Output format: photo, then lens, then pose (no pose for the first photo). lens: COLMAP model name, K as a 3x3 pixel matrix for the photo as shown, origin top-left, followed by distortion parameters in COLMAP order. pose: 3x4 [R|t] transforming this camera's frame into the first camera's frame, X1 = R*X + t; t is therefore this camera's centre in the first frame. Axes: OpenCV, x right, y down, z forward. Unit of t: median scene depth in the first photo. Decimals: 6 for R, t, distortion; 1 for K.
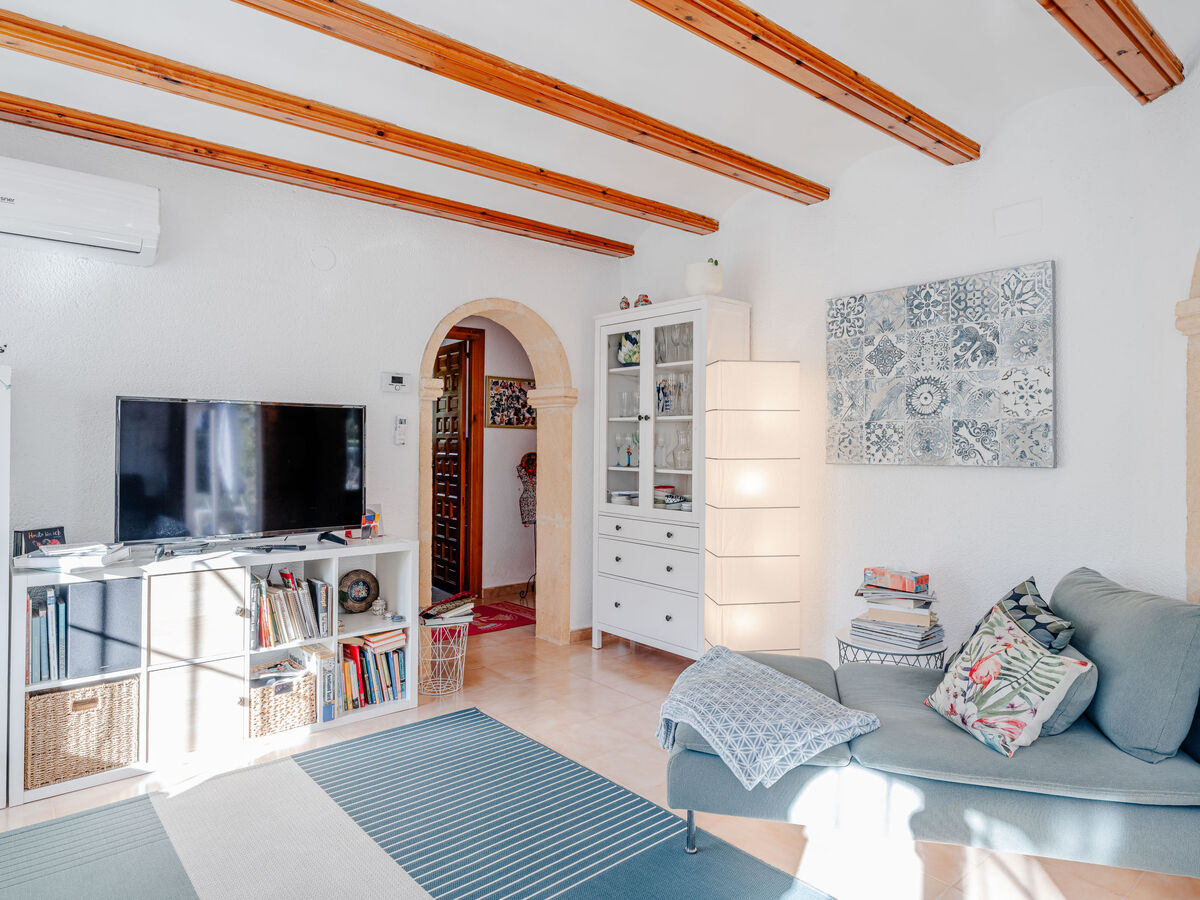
lens RADIAL K [[732.6, 0, 600.0], [0, 732.6, 445.0], [0, 0, 1]] dist [-0.007162, 0.004912]
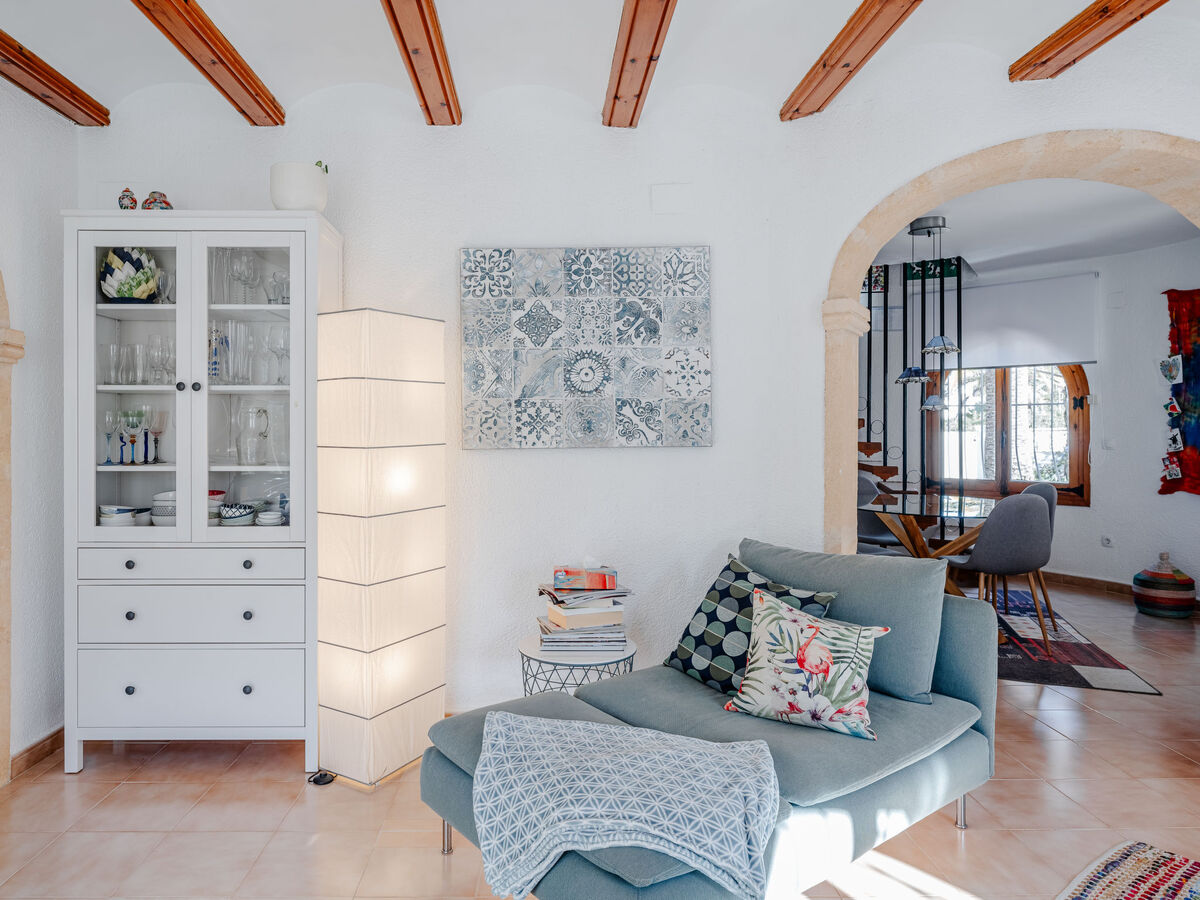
lens RADIAL K [[763.9, 0, 543.4], [0, 763.9, 432.1], [0, 0, 1]] dist [-0.006503, 0.004275]
pose [[0.636178, -0.016193, 0.771373, -0.329140], [0.008529, 0.999866, 0.013955, -0.005530], [-0.771495, -0.002299, 0.636231, 0.438611]]
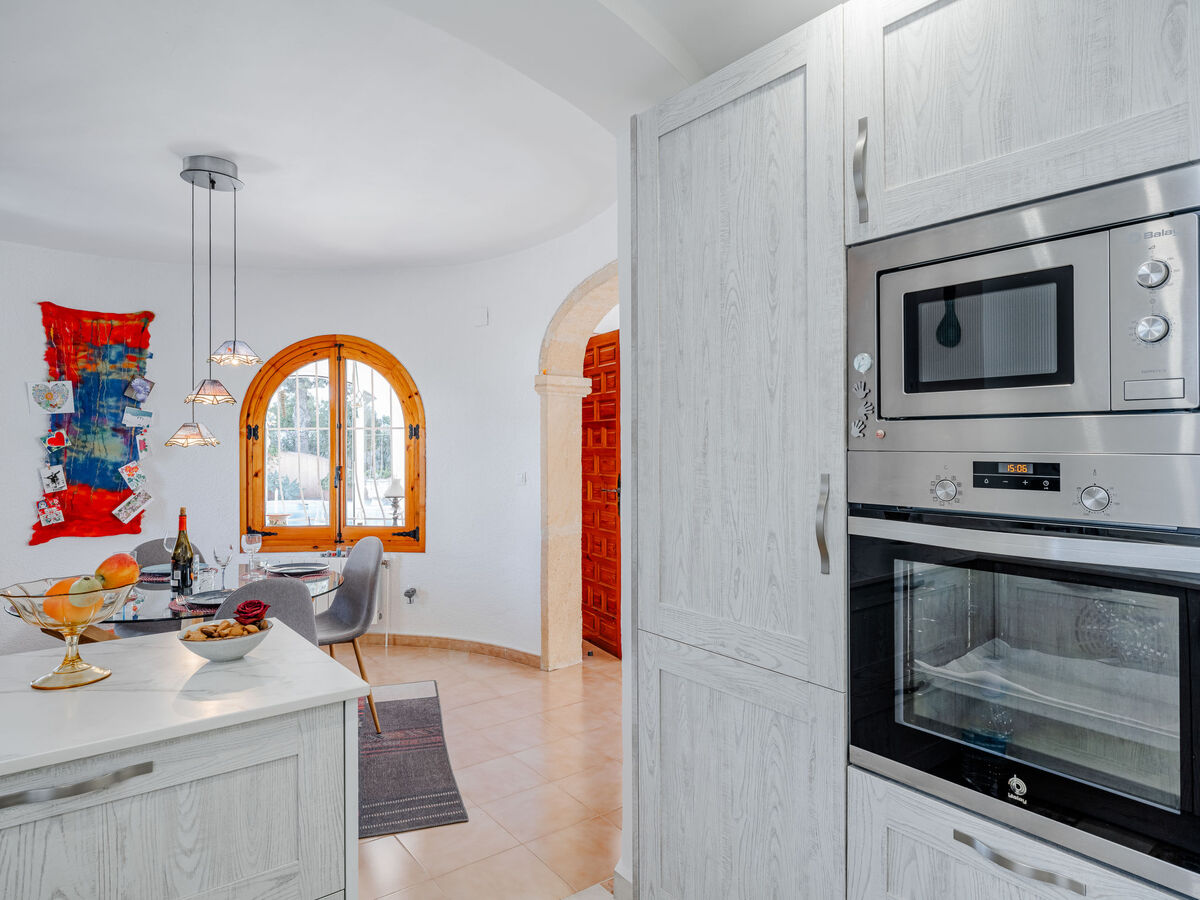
lens RADIAL K [[740.0, 0, 598.8], [0, 740.0, 435.9], [0, 0, 1]] dist [-0.003673, 0.003937]
pose [[-0.997803, -0.001970, 0.066217, 0.707458], [-0.002300, 0.999985, -0.004911, -0.028476], [-0.066207, -0.005052, -0.997793, 1.722794]]
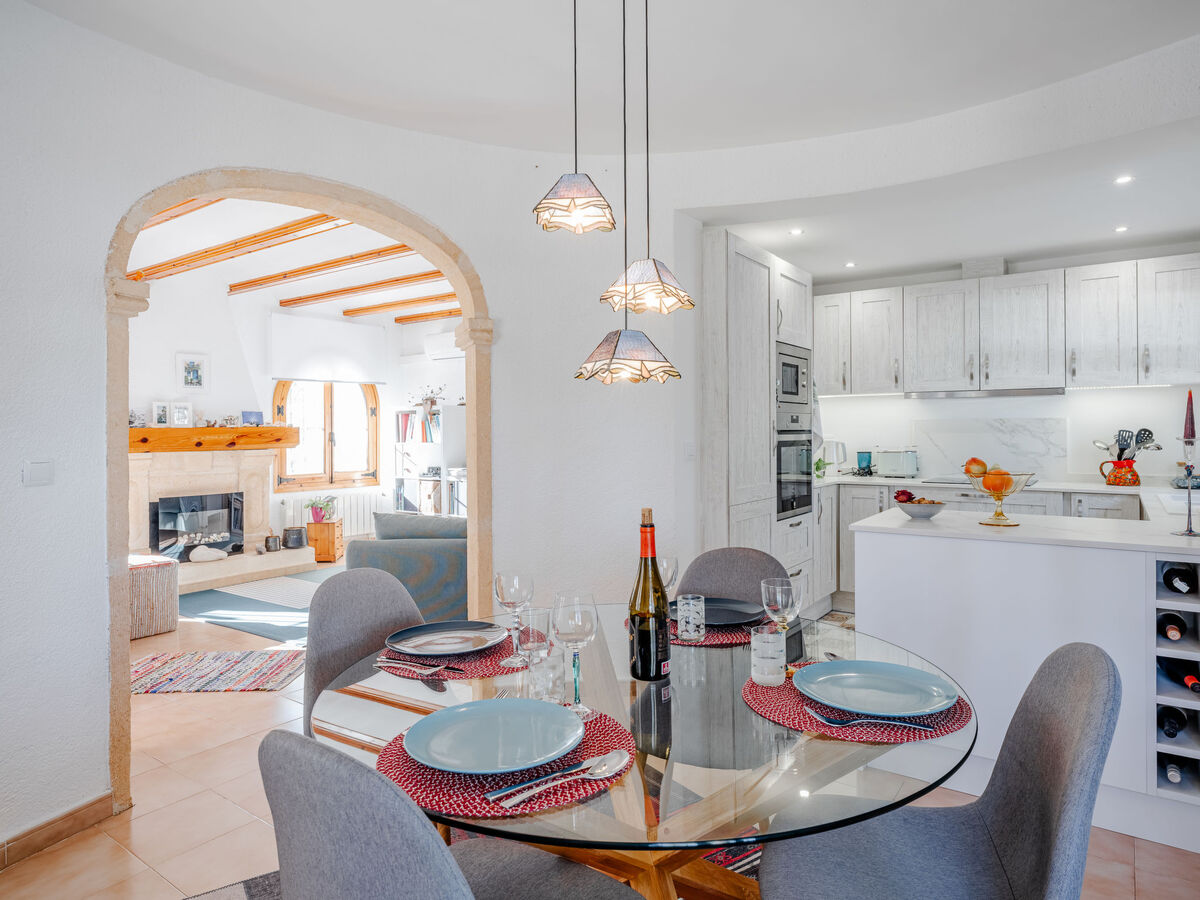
lens RADIAL K [[740.0, 0, 598.8], [0, 740.0, 435.9], [0, 0, 1]] dist [-0.003673, 0.003937]
pose [[0.247087, -0.001532, -0.968992, 1.741772], [0.008131, 0.999967, 0.000493, 0.015039], [0.968959, -0.008001, 0.247091, 0.667925]]
